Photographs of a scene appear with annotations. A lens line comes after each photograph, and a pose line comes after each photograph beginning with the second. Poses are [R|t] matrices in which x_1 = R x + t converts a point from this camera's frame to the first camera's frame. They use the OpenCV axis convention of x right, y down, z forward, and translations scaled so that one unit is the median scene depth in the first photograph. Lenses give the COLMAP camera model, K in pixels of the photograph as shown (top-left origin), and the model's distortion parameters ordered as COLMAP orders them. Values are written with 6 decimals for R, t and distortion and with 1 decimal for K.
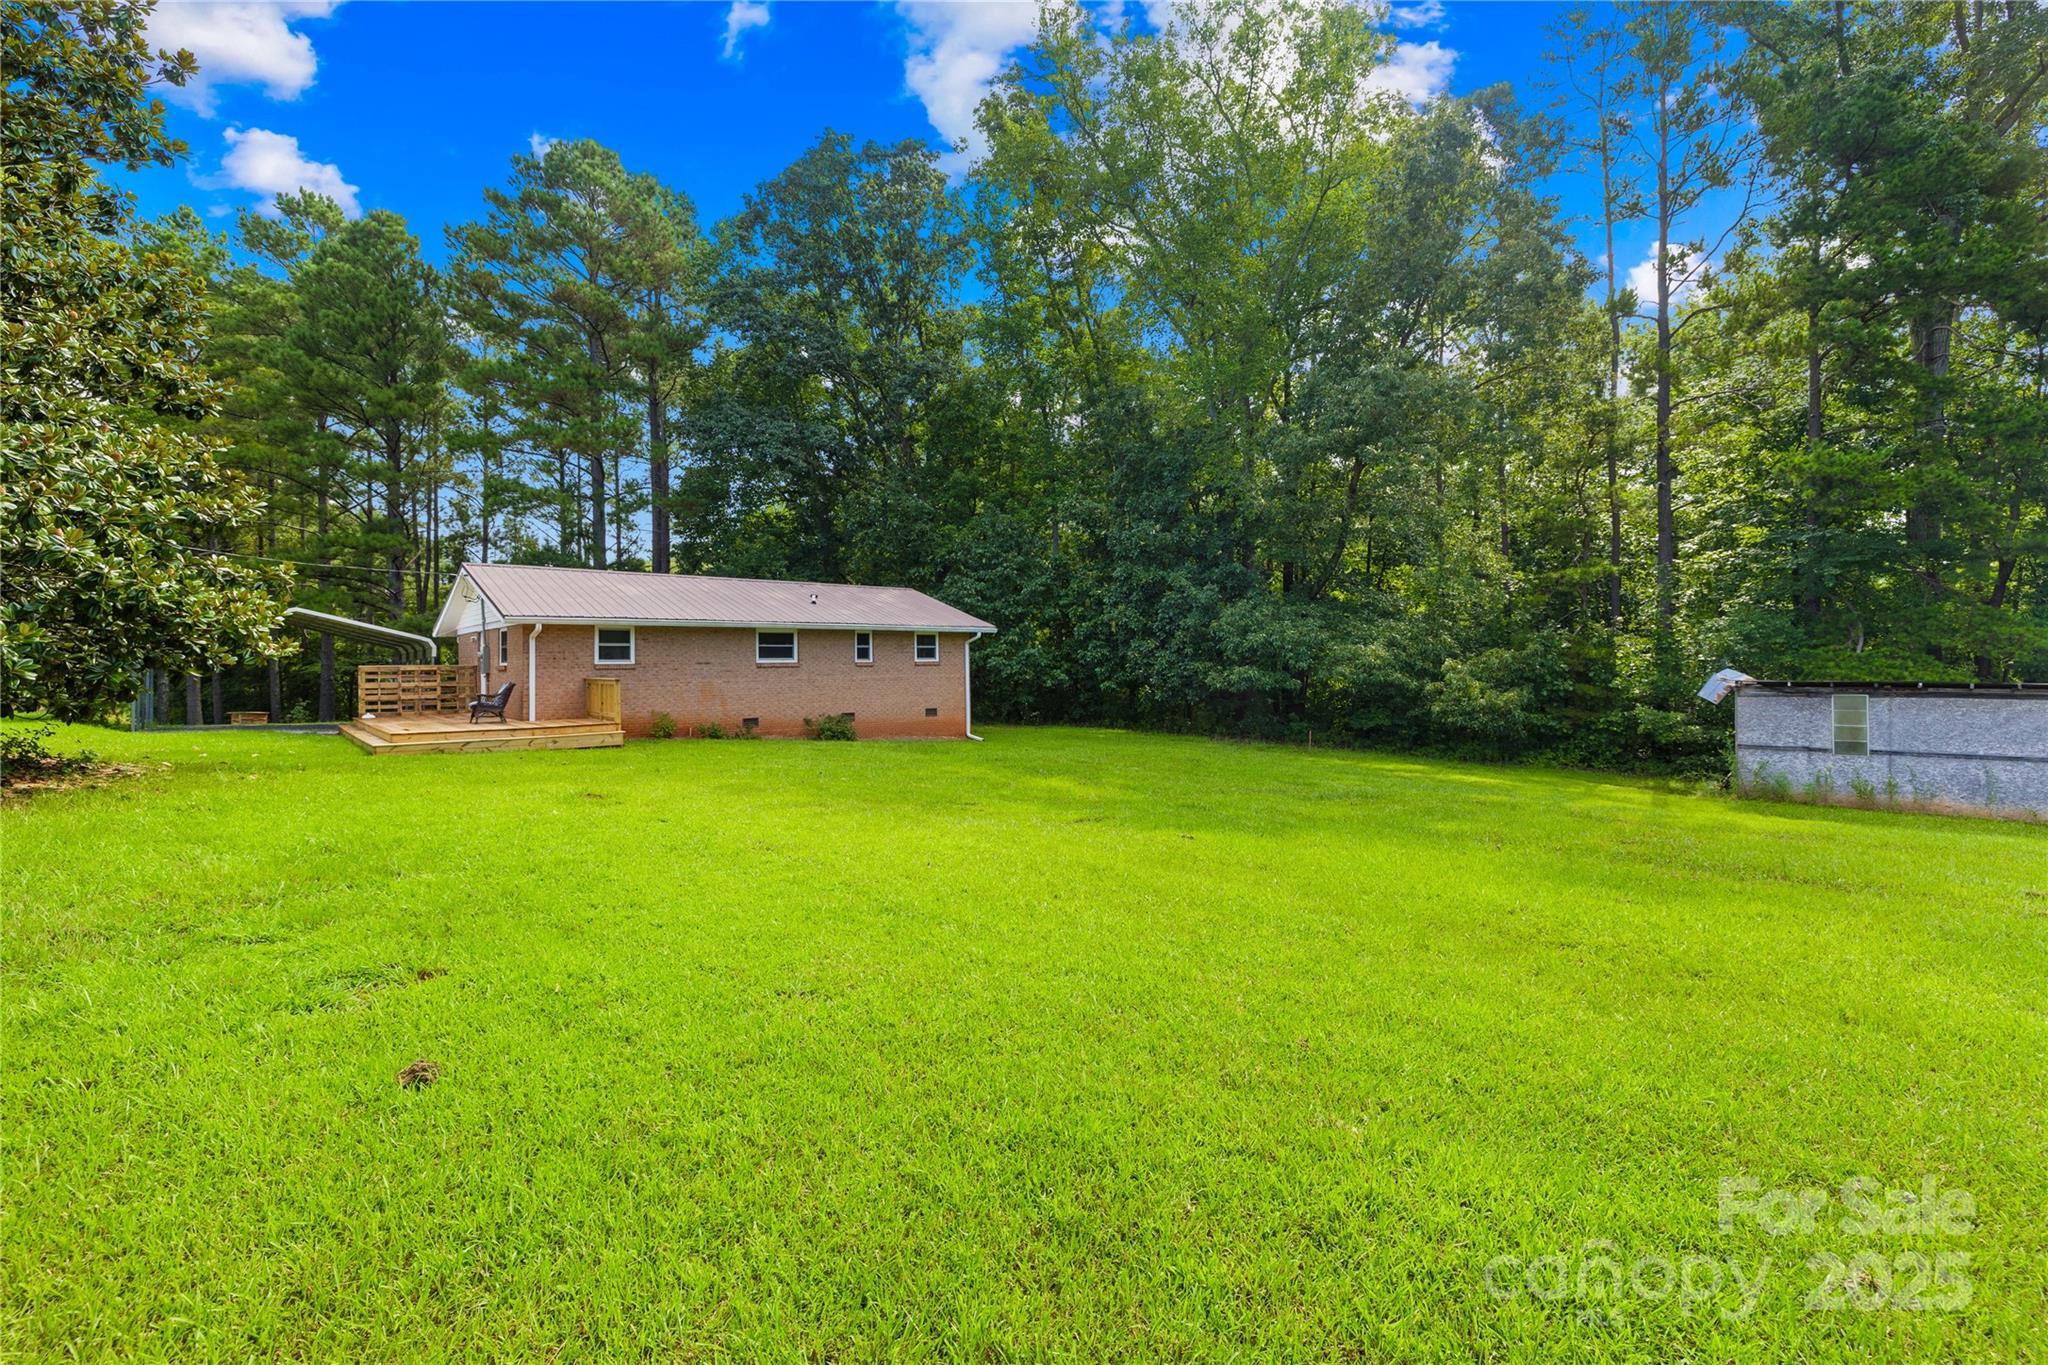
lens RADIAL K [[897.8, 0, 1024.3], [0, 897.8, 670.7], [0, 0, 1]] dist [-0.005314, -0.000120]
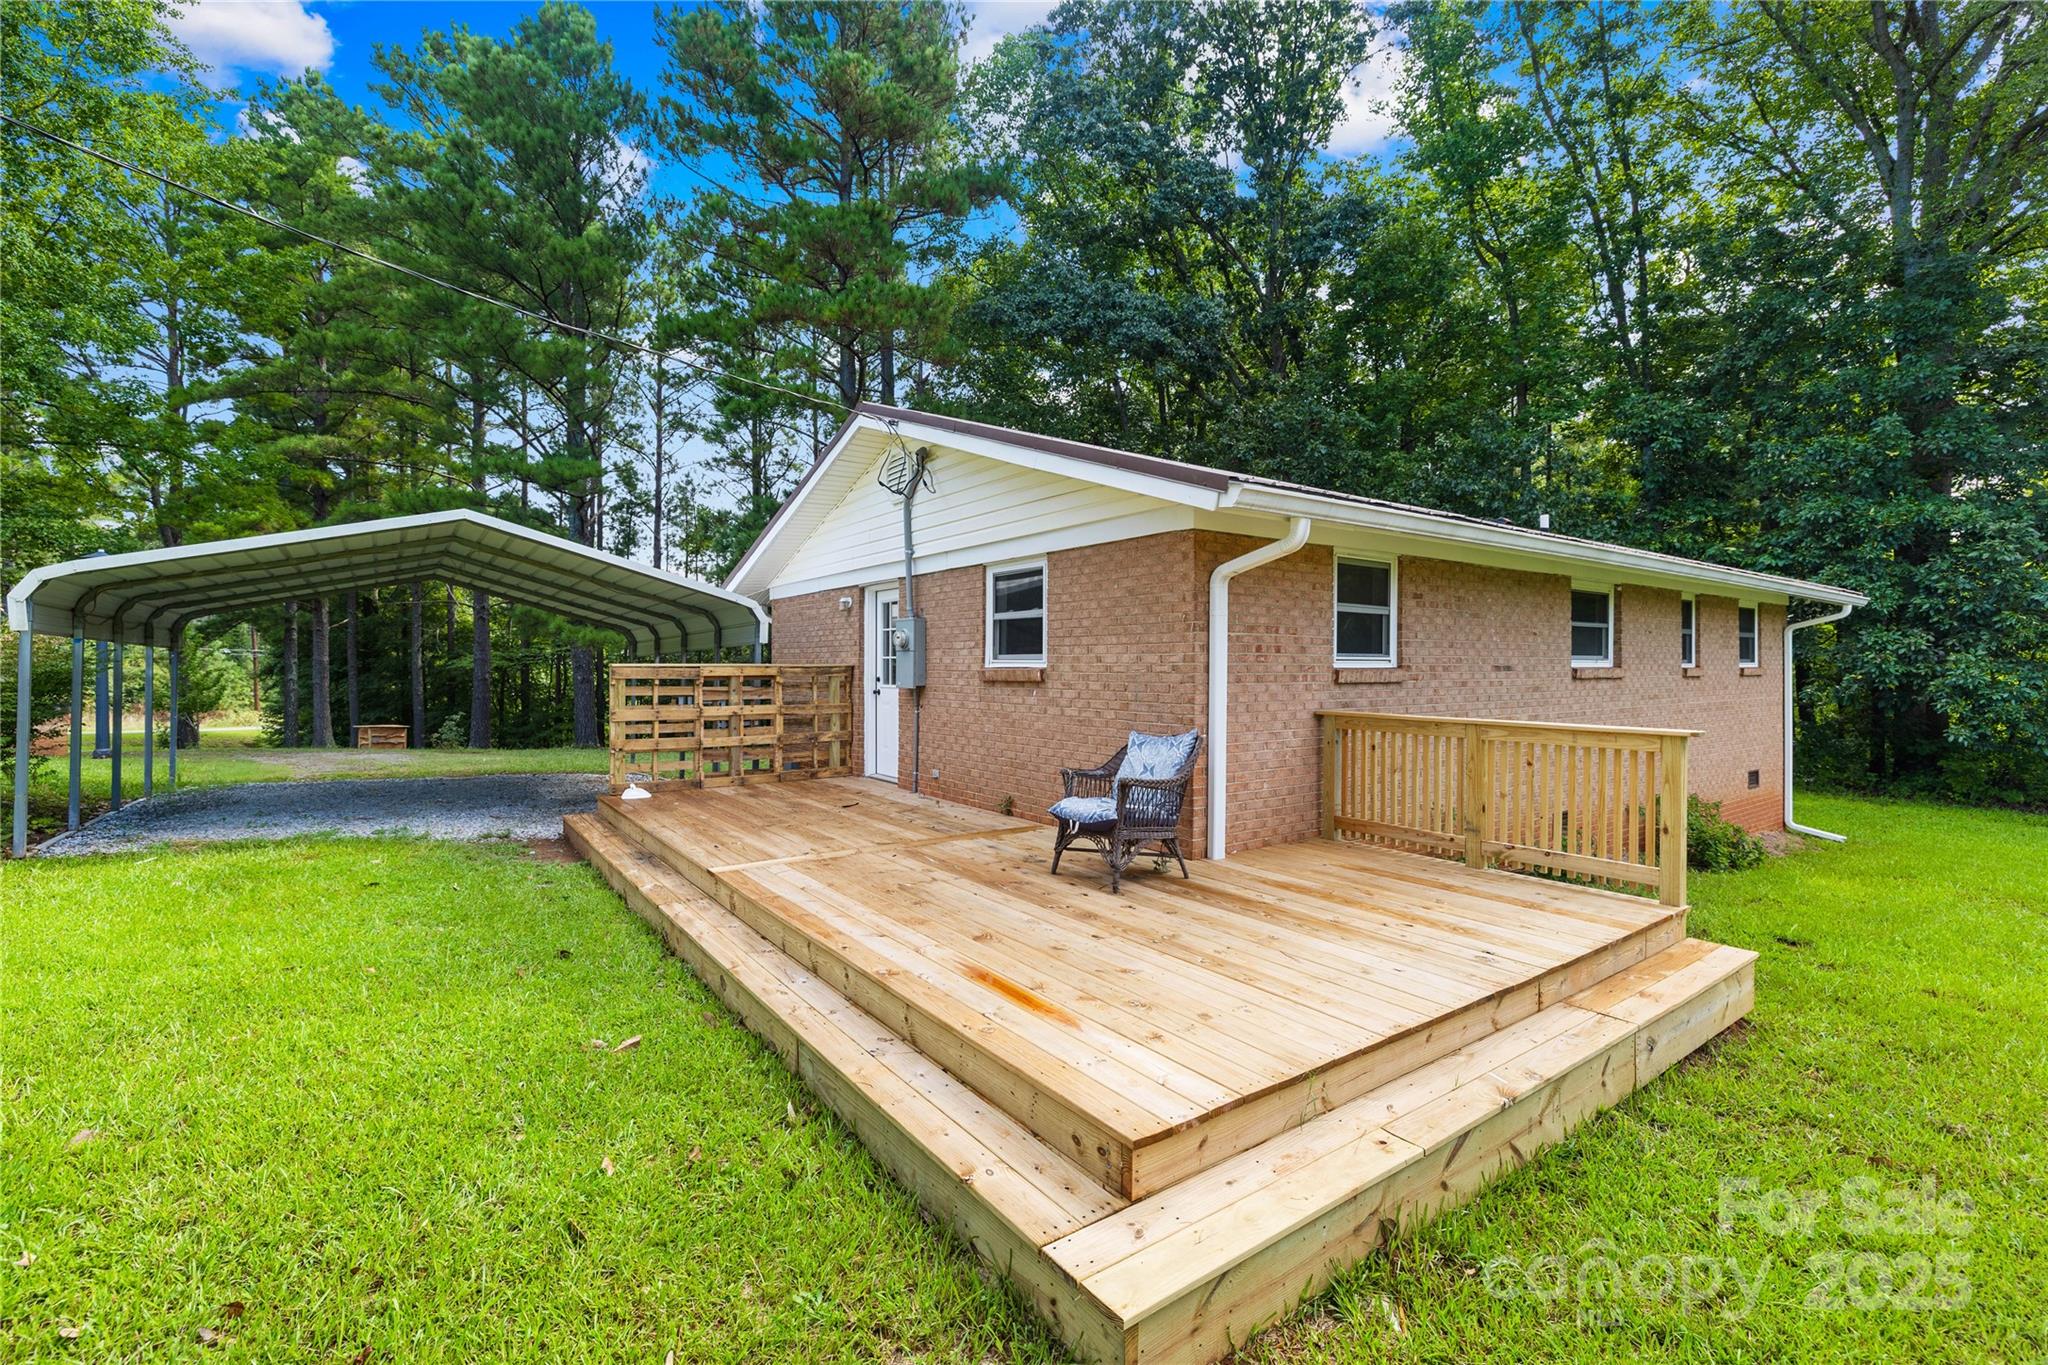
lens RADIAL K [[897.8, 0, 1029.7], [0, 897.8, 682.3], [0, 0, 1]] dist [-0.005314, -0.000120]
pose [[0.994986, 0.014003, -0.099033, -0.426171], [-0.012791, 0.999835, 0.012861, -0.003810], [0.099197, -0.011530, 0.995001, 0.512673]]
